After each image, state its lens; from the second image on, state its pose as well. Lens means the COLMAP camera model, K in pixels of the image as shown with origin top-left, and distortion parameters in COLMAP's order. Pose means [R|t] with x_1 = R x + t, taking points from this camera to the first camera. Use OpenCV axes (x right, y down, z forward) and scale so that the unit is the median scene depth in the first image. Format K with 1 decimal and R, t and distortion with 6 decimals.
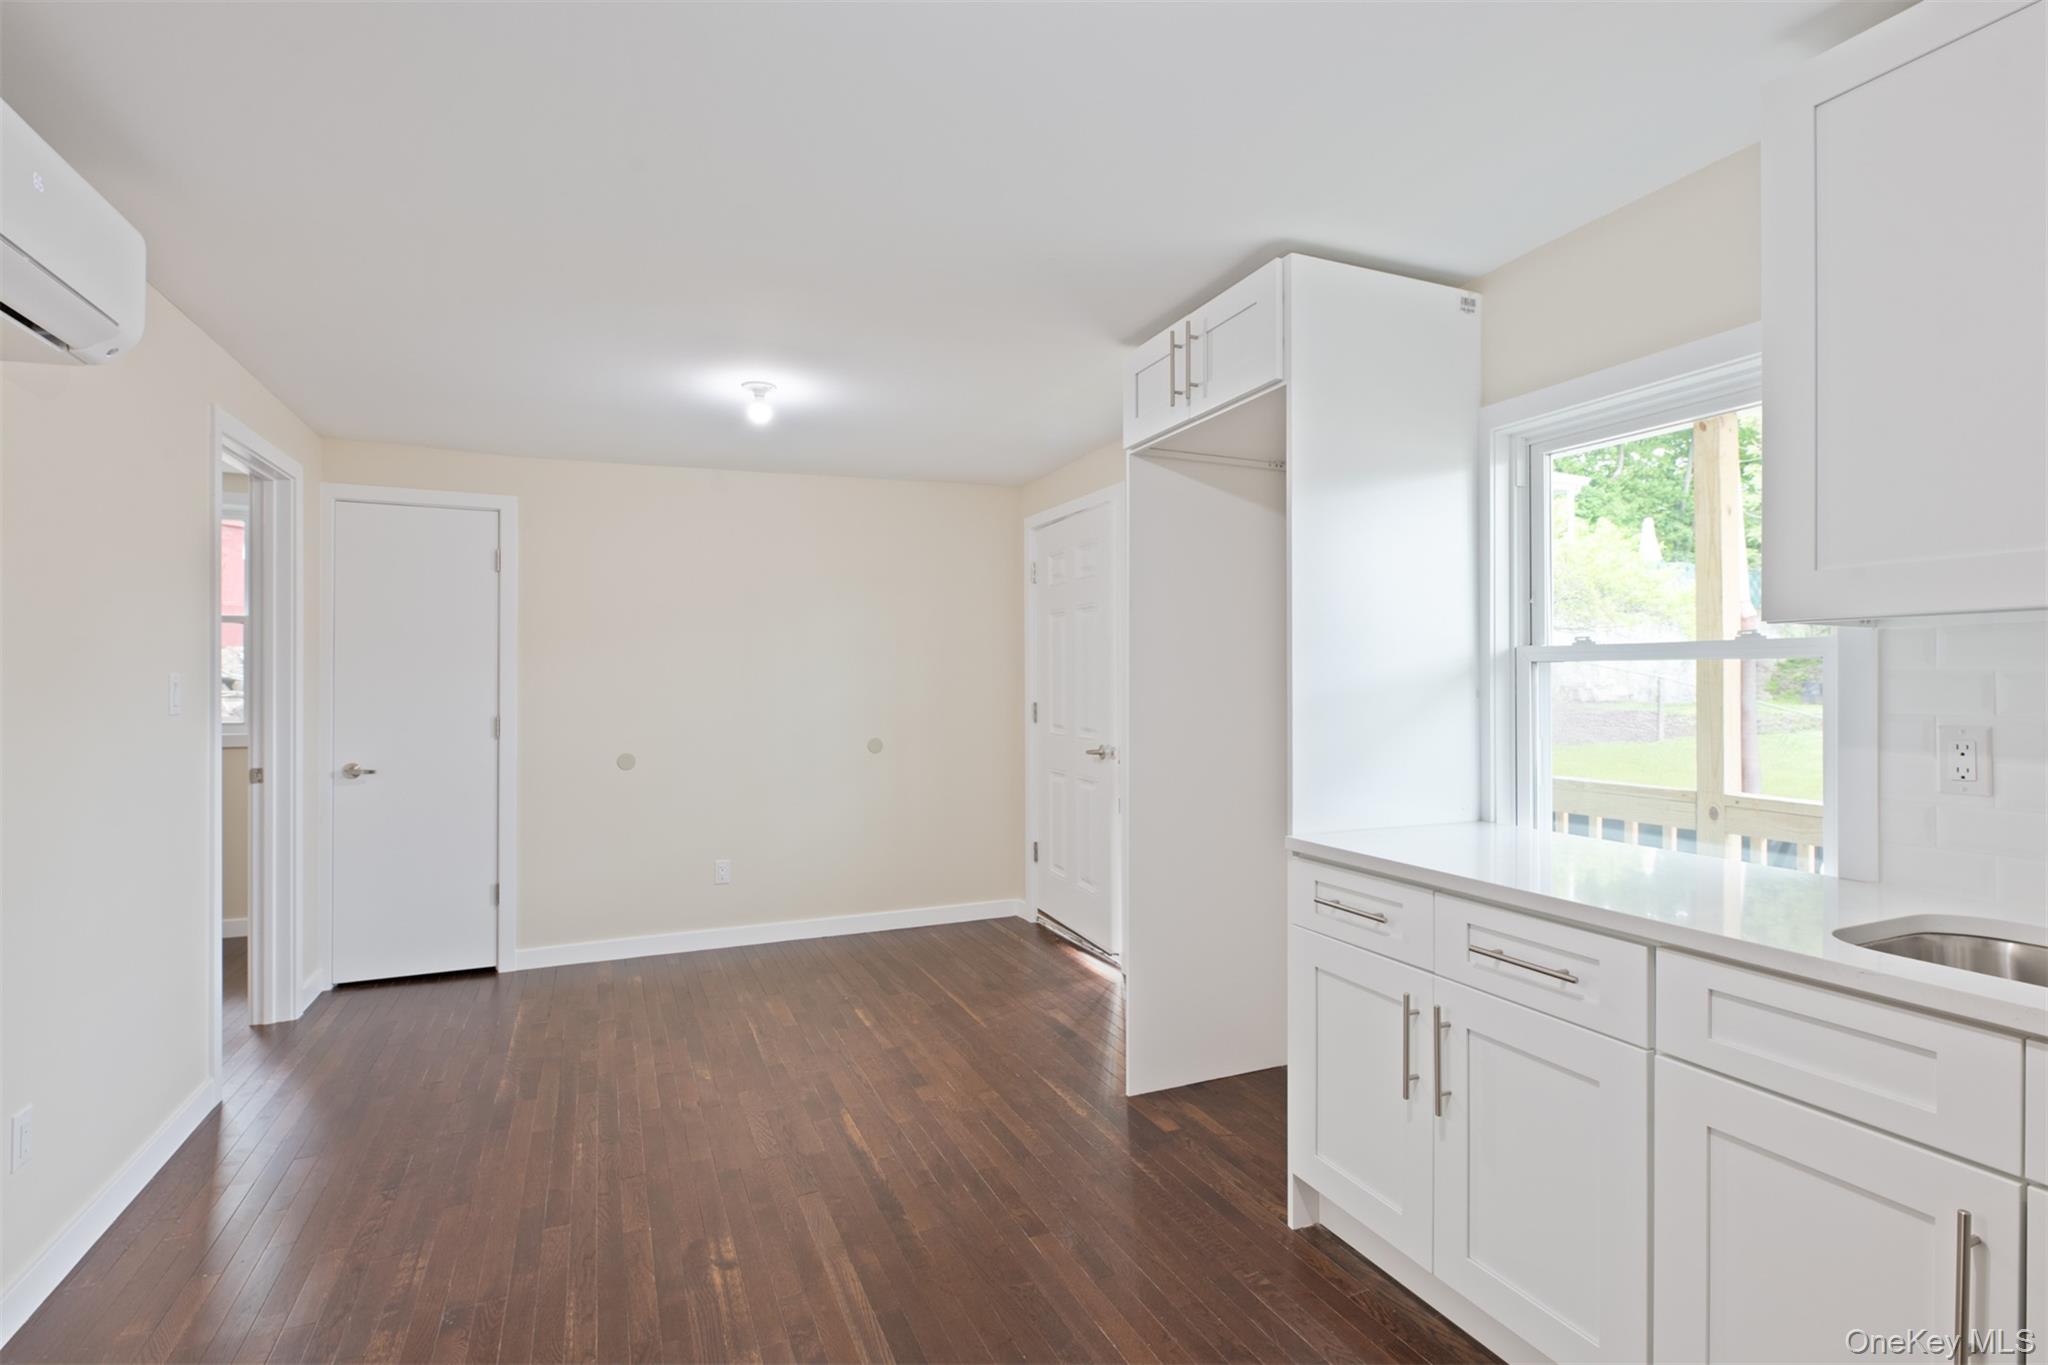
lens RADIAL K [[942.4, 0, 1013.0], [0, 942.4, 679.3], [0, 0, 1]] dist [-0.000073, -0.000209]
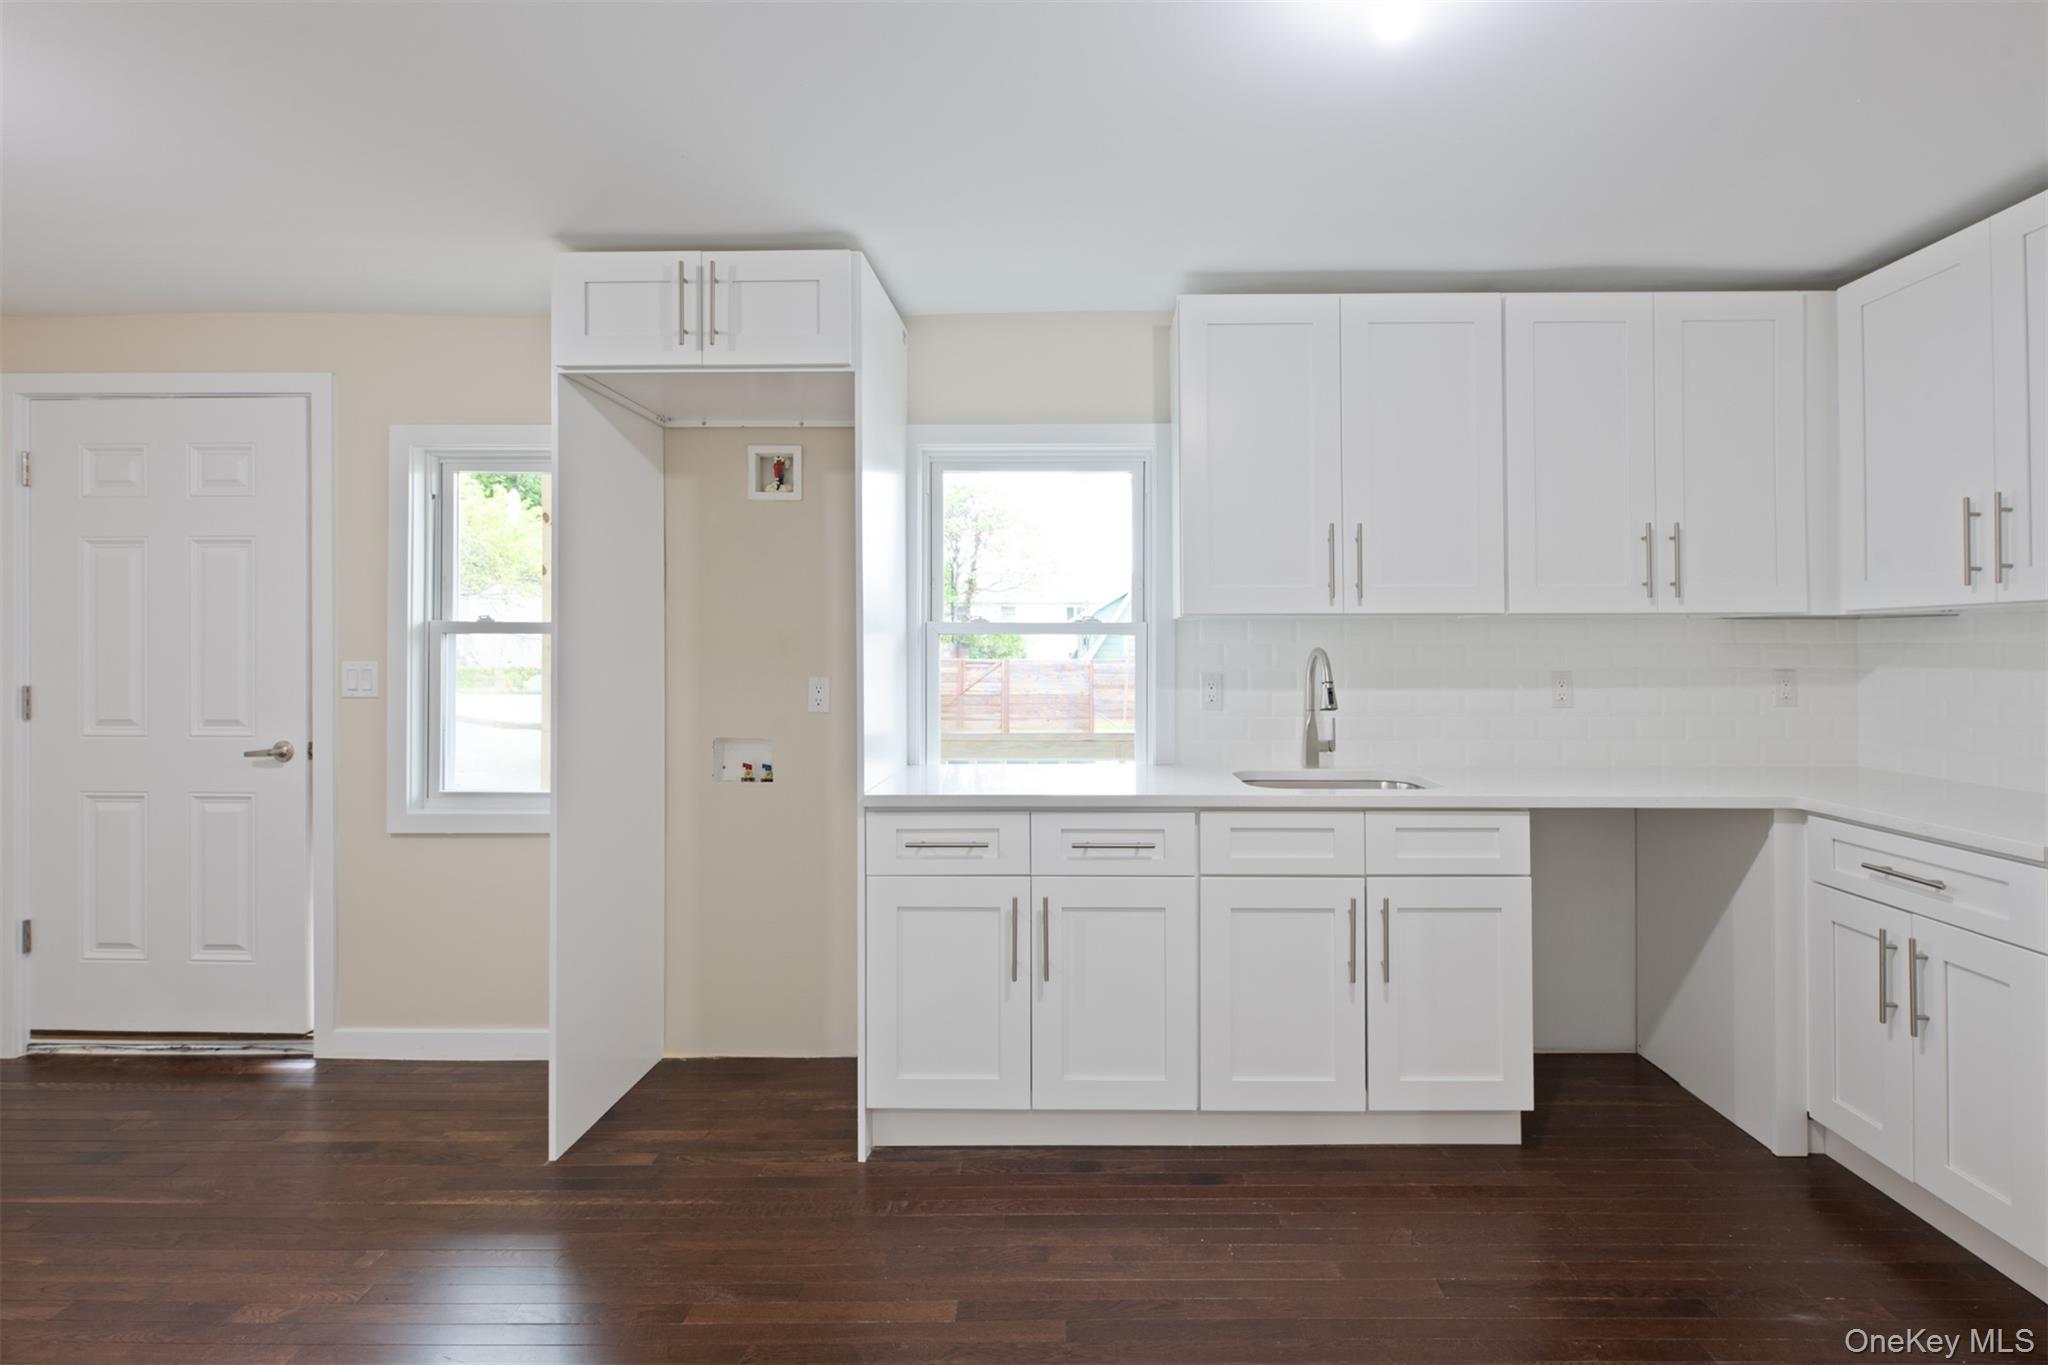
lens RADIAL K [[972.1, 0, 1063.6], [0, 972.1, 635.8], [0, 0, 1]] dist [-0.002092, -0.000773]
pose [[0.405666, 0.012448, 0.913936, -0.622371], [-0.001483, 0.999915, -0.012961, 0.000253], [-0.914020, 0.003902, 0.405650, 0.341311]]
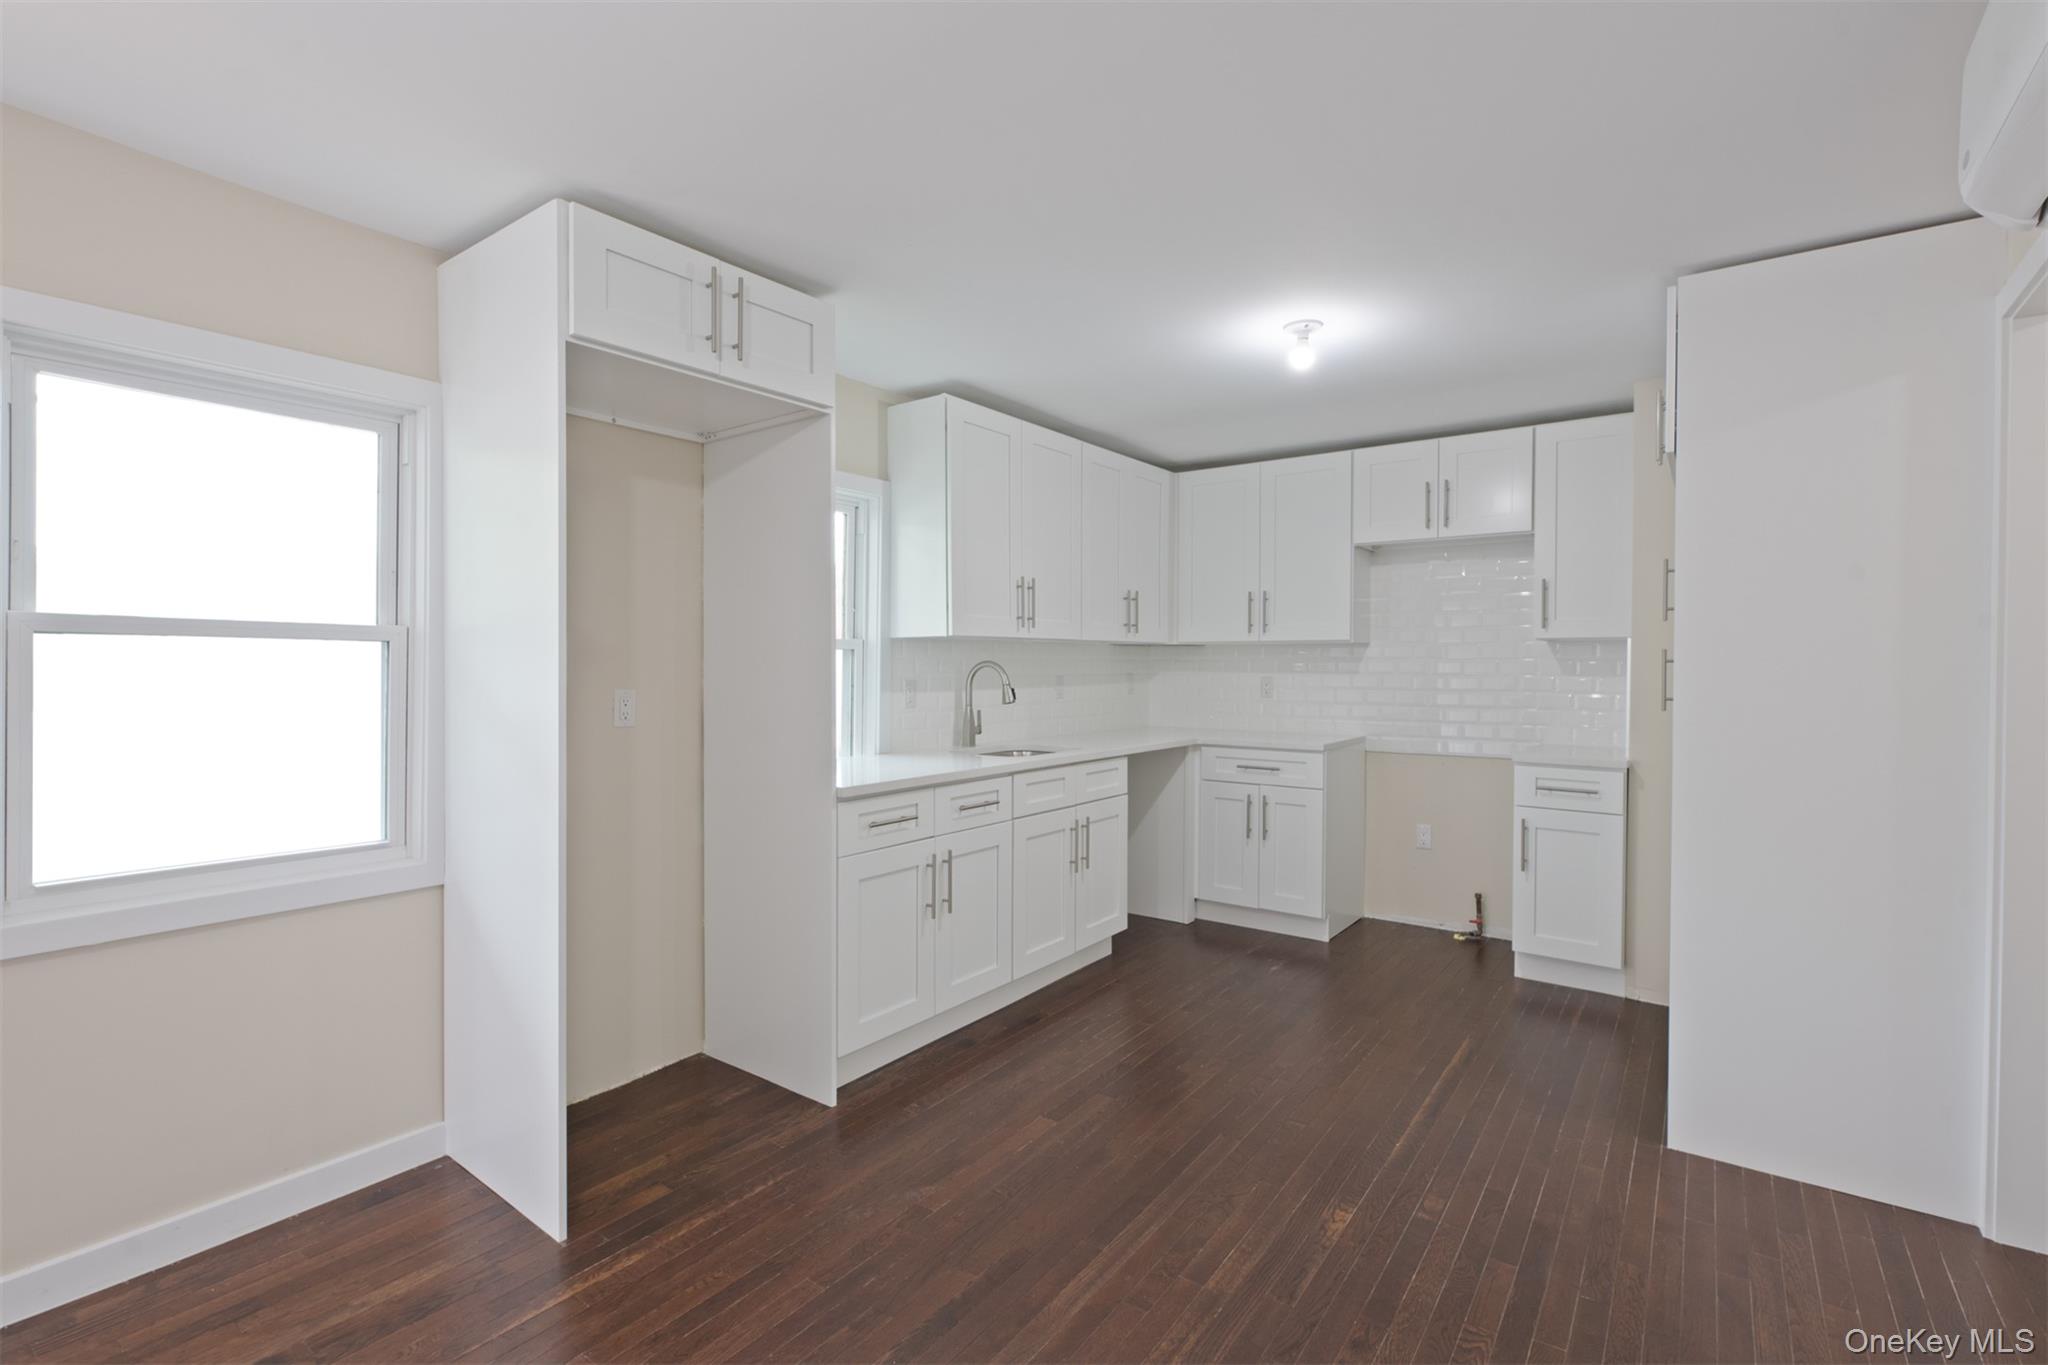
lens RADIAL K [[957.4, 0, 1022.4], [0, 957.4, 660.5], [0, 0, 1]] dist [-0.000550, -0.000746]
pose [[-0.506881, 0.001912, 0.862014, -0.902305], [-0.002862, 0.999988, -0.003901, 0.005166], [-0.862011, -0.004445, -0.506870, 1.417568]]
